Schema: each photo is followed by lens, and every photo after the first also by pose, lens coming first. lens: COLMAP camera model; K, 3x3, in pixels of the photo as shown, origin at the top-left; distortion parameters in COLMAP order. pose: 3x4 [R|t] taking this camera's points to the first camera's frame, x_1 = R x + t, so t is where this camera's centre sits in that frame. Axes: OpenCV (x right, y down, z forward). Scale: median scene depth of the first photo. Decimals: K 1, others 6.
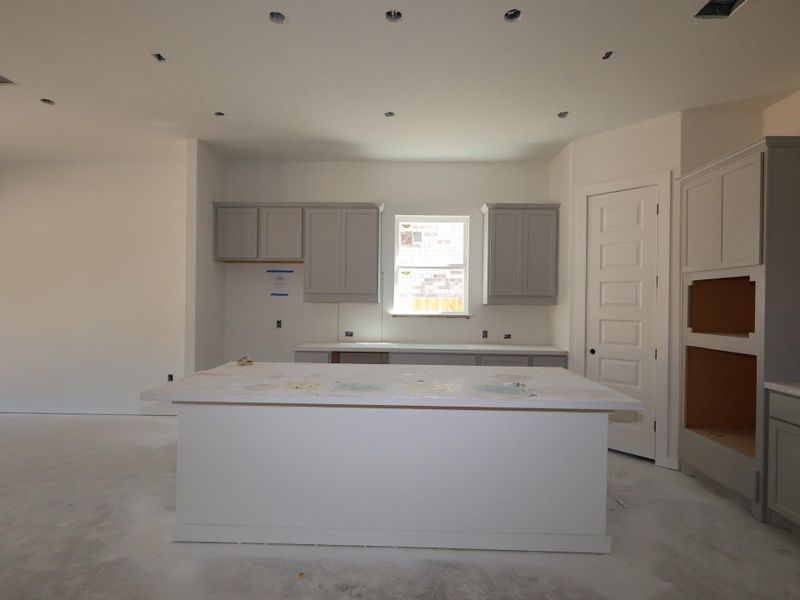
lens RADIAL K [[426.5, 0, 400.0], [0, 426.5, 300.0], [0, 0, 1]] dist [0.006704, 0.001265]
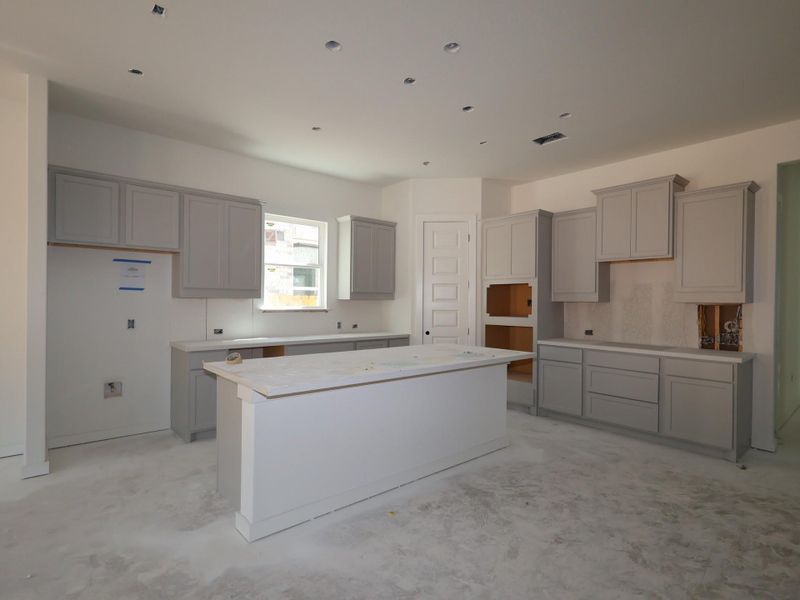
lens RADIAL K [[426.5, 0, 400.0], [0, 426.5, 300.0], [0, 0, 1]] dist [0.006704, 0.001265]
pose [[0.732867, -0.004009, 0.680361, -0.509420], [-0.002915, 0.999955, 0.009032, -0.000191], [-0.680366, -0.008602, 0.732822, 0.029353]]
